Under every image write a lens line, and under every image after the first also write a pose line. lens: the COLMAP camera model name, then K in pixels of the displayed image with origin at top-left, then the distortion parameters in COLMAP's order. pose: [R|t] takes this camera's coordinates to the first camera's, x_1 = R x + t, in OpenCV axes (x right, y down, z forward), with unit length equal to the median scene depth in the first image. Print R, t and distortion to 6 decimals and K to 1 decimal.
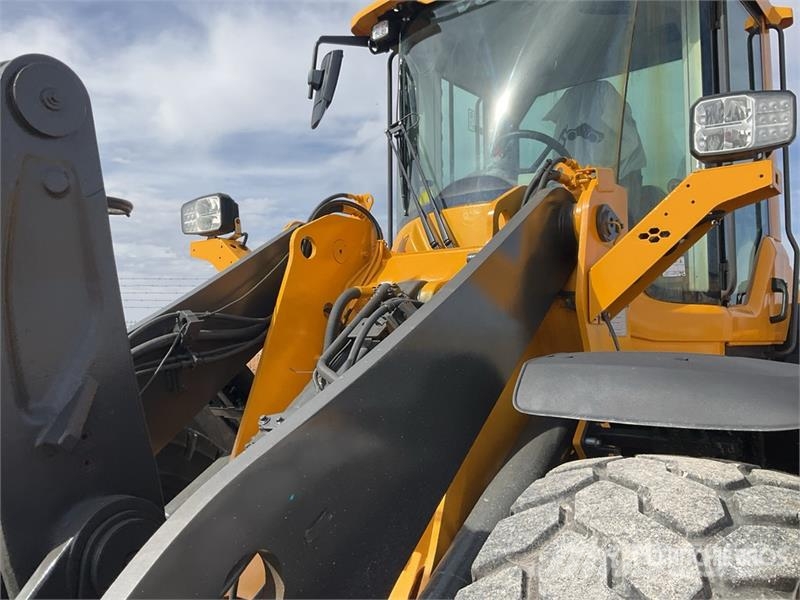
lens RADIAL K [[714.4, 0, 400.0], [0, 714.4, 300.0], [0, 0, 1]] dist [0.072324, -0.002797]
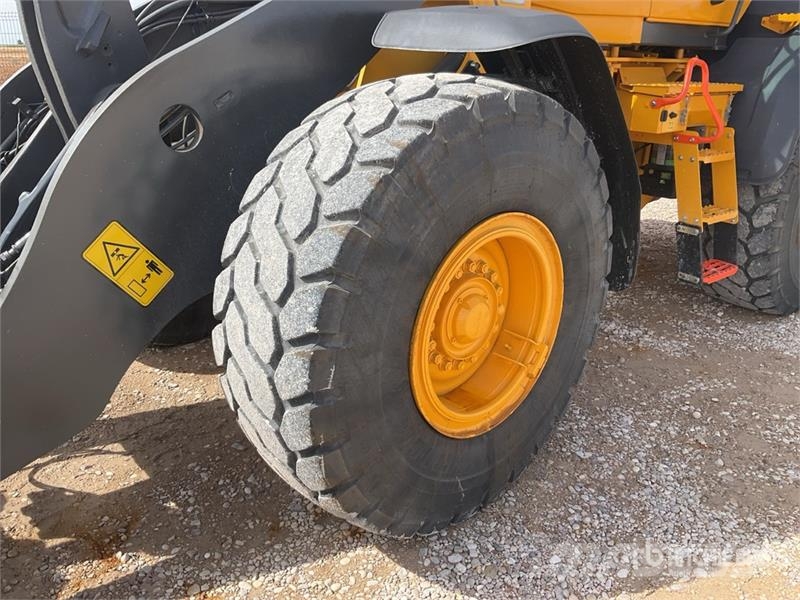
lens RADIAL K [[654.8, 0, 400.0], [0, 654.8, 300.0], [0, 0, 1]] dist [0.079471, -0.147705]
pose [[0.981615, 0.088811, -0.168951, 0.300914], [-0.011256, 0.910552, 0.413241, 0.039059], [0.190539, -0.403742, 0.894811, -0.272117]]
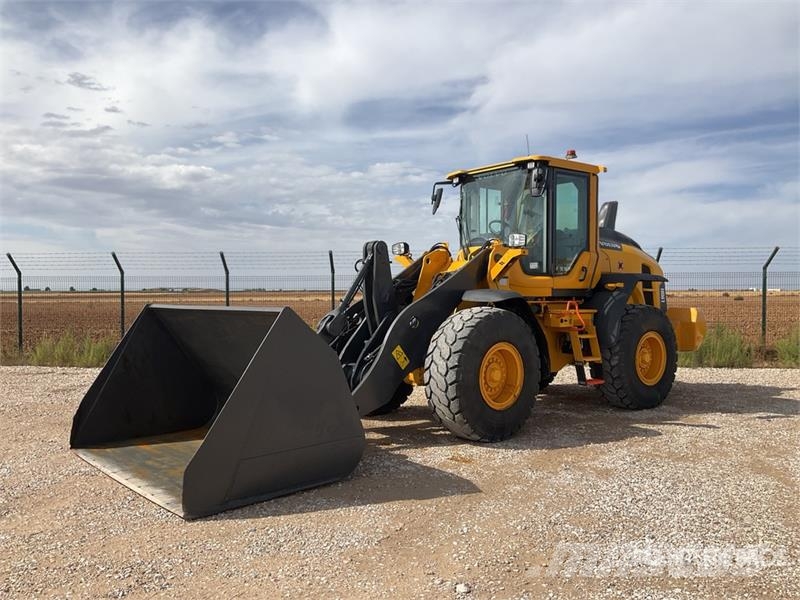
lens RADIAL K [[654.8, 0, 400.0], [0, 654.8, 300.0], [0, 0, 1]] dist [0.079471, -0.147705]
pose [[0.975058, 0.009674, -0.221741, 0.470668], [0.007802, 0.996938, 0.077802, -0.134616], [0.221815, -0.077591, 0.971997, -2.273718]]
